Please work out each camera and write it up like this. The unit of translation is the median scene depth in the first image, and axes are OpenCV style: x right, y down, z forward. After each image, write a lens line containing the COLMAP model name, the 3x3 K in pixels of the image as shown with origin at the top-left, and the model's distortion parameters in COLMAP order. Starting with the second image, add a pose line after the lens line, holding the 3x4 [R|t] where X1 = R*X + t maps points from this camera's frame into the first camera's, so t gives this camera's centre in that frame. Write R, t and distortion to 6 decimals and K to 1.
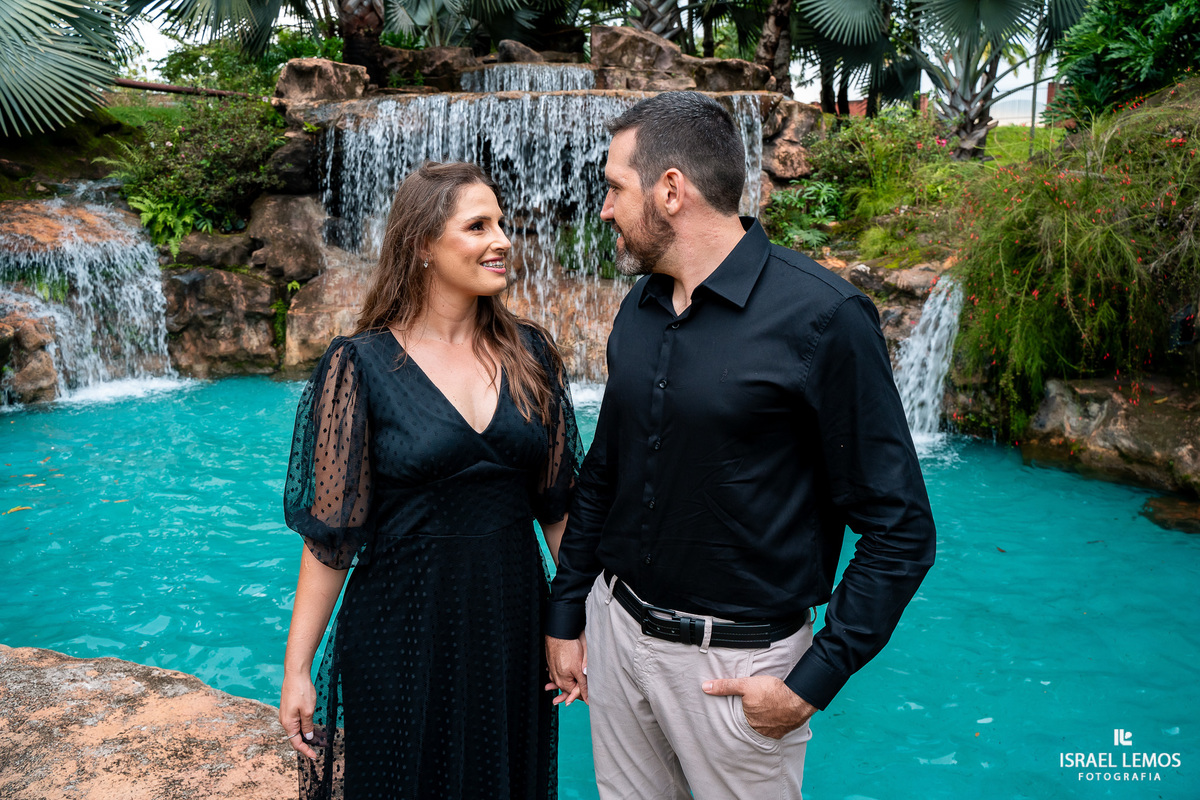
lens RADIAL K [[967.8, 0, 603.2], [0, 967.8, 396.0], [0, 0, 1]] dist [-0.115817, 0.086423]
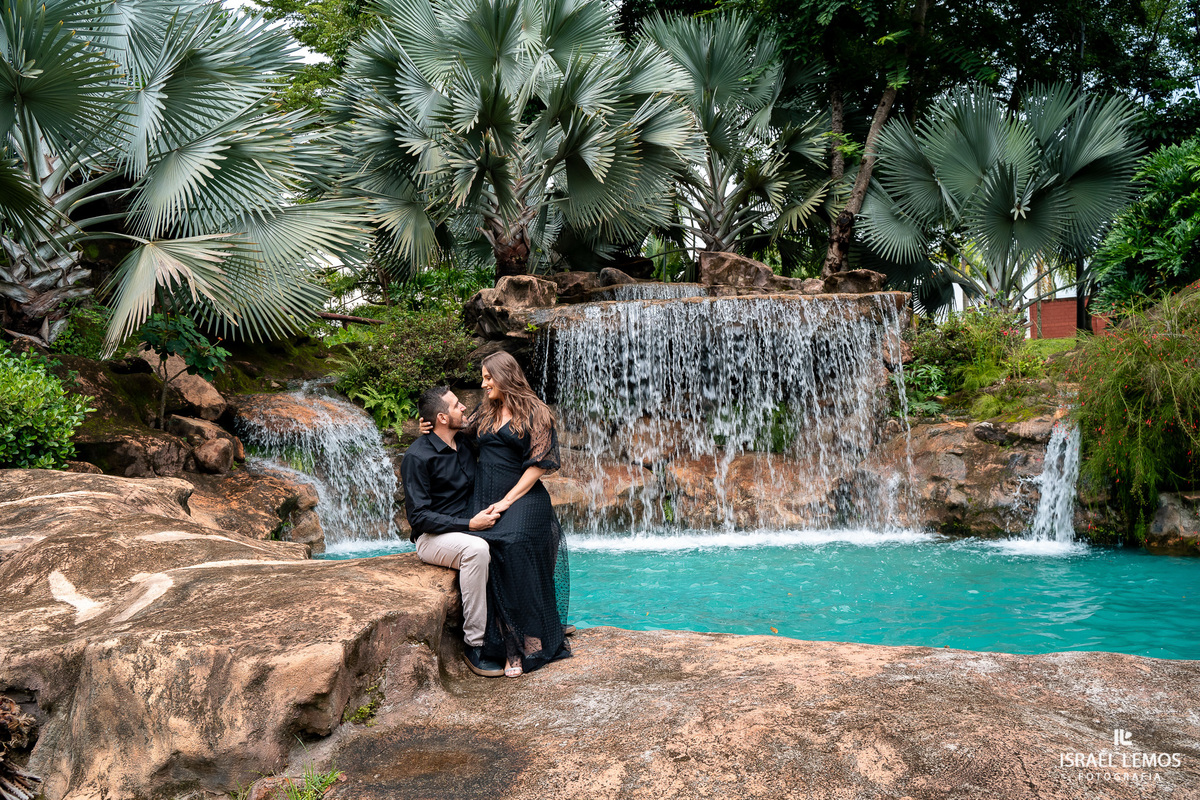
lens RADIAL K [[969.3, 0, 599.4], [0, 969.3, 397.2], [0, 0, 1]] dist [-0.126570, 0.094299]
pose [[0.999515, -0.027367, 0.014863, -0.213162], [0.030087, 0.971785, -0.233941, 0.091104], [-0.008042, 0.234274, 0.972137, -0.181569]]
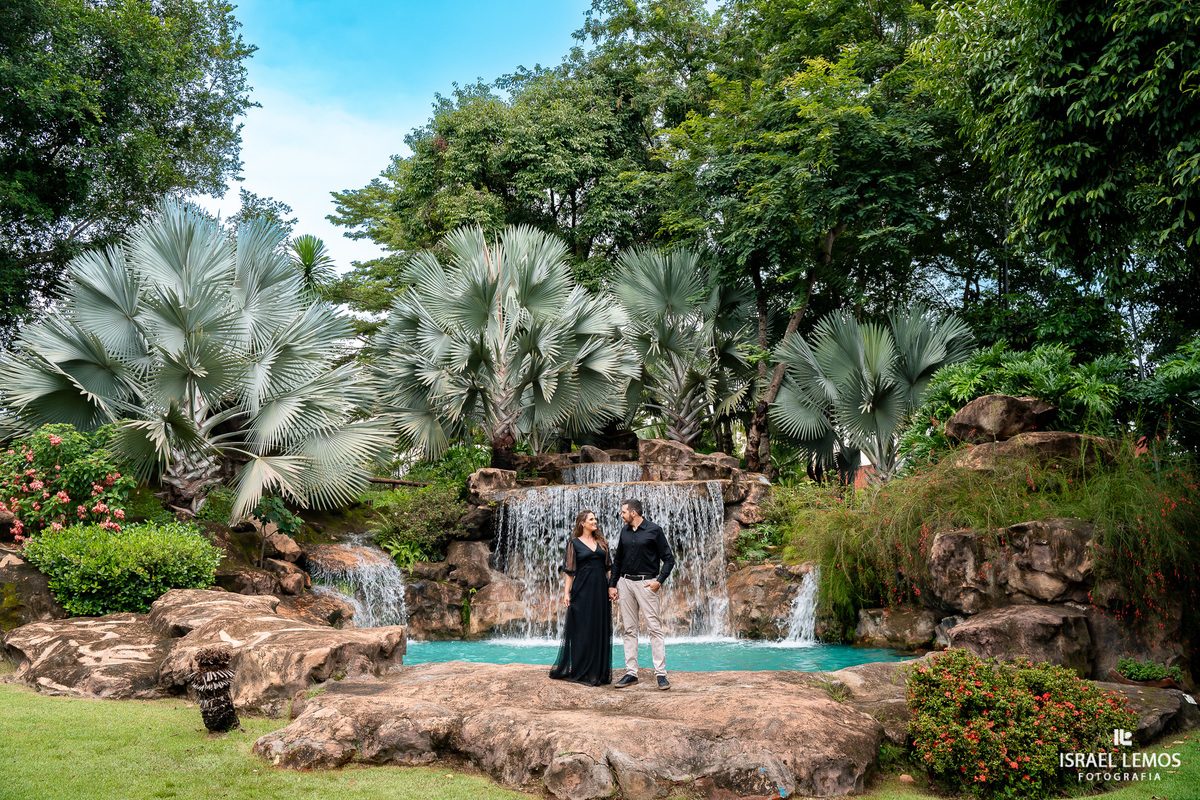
lens RADIAL K [[969.3, 0, 599.4], [0, 969.3, 397.2], [0, 0, 1]] dist [-0.126570, 0.094299]
pose [[0.997242, -0.038574, -0.063401, 0.038809], [0.012661, 0.930211, -0.366806, 0.214342], [0.073126, 0.364991, 0.928135, -0.793364]]
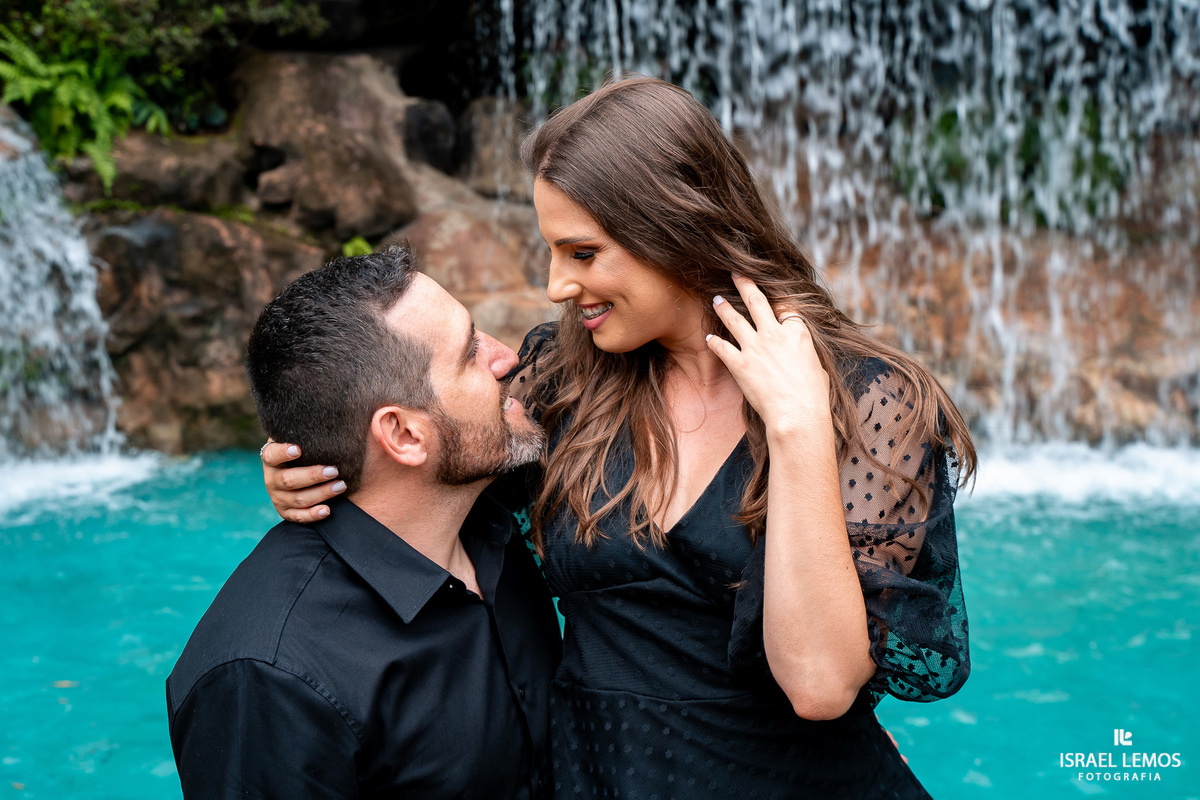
lens RADIAL K [[1792.8, 0, 600.0], [0, 1792.8, 400.0], [0, 0, 1]] dist [0.139584, 0.017423]
pose [[0.996975, -0.024087, 0.073900, -0.279480], [0.026491, 0.999145, -0.031730, -0.012516], [-0.073073, 0.033592, 0.996761, 0.133794]]
